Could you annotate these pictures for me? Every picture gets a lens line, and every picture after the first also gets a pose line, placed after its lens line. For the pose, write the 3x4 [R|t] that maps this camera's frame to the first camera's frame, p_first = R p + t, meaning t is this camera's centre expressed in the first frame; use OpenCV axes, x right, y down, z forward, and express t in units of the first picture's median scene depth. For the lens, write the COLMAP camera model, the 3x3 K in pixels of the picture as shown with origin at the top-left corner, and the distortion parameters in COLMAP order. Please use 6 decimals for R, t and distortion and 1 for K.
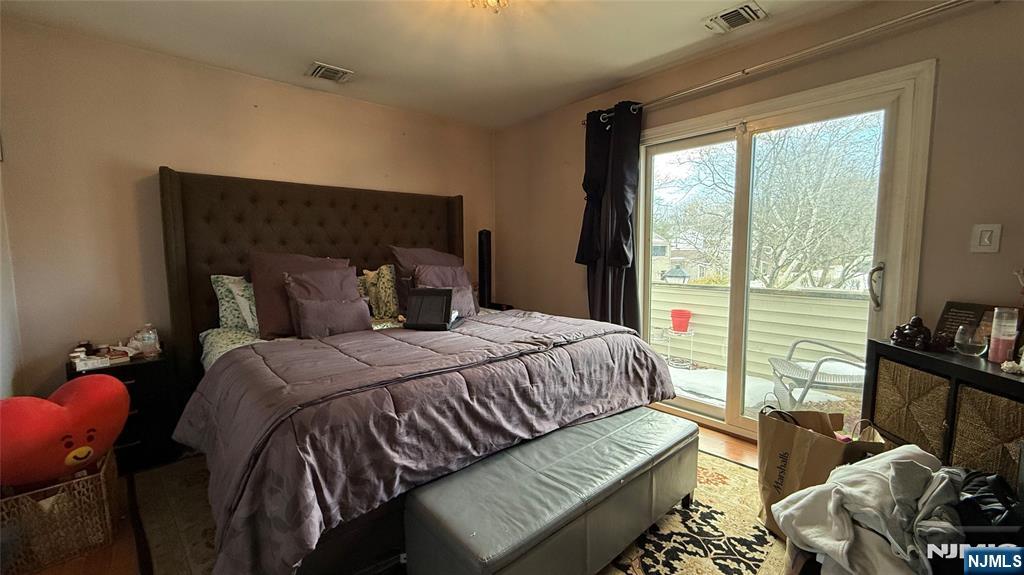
lens RADIAL K [[409.7, 0, 510.5], [0, 409.7, 290.9], [0, 0, 1]] dist [-0.001148, 0.000076]
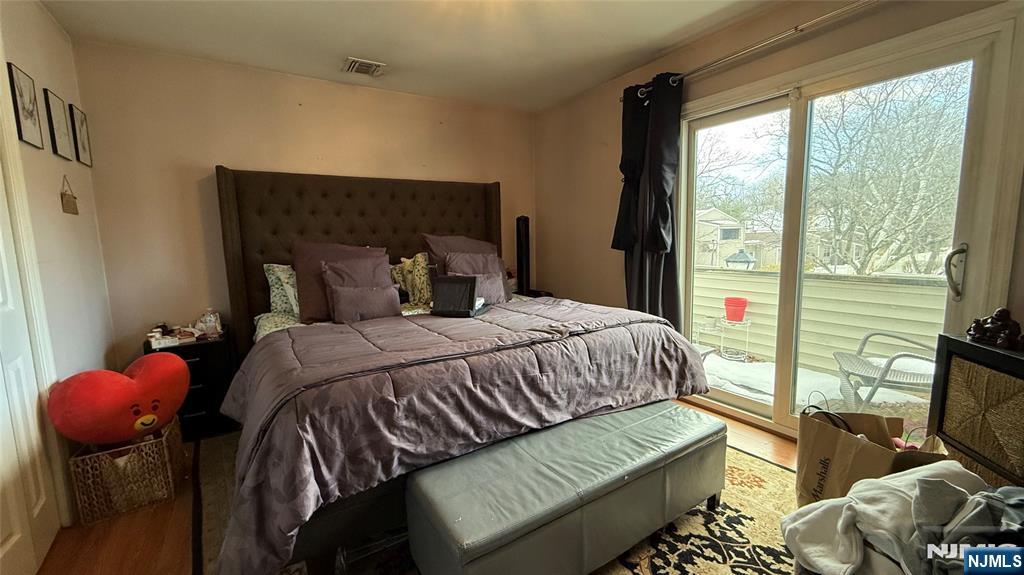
lens RADIAL K [[409.7, 0, 513.2], [0, 409.7, 290.6], [0, 0, 1]] dist [-0.001148, 0.000076]
pose [[0.988783, 0.002588, -0.149338, 0.120605], [0.002324, 0.999462, 0.032709, -0.002796], [0.149342, -0.032689, 0.988245, 0.023478]]
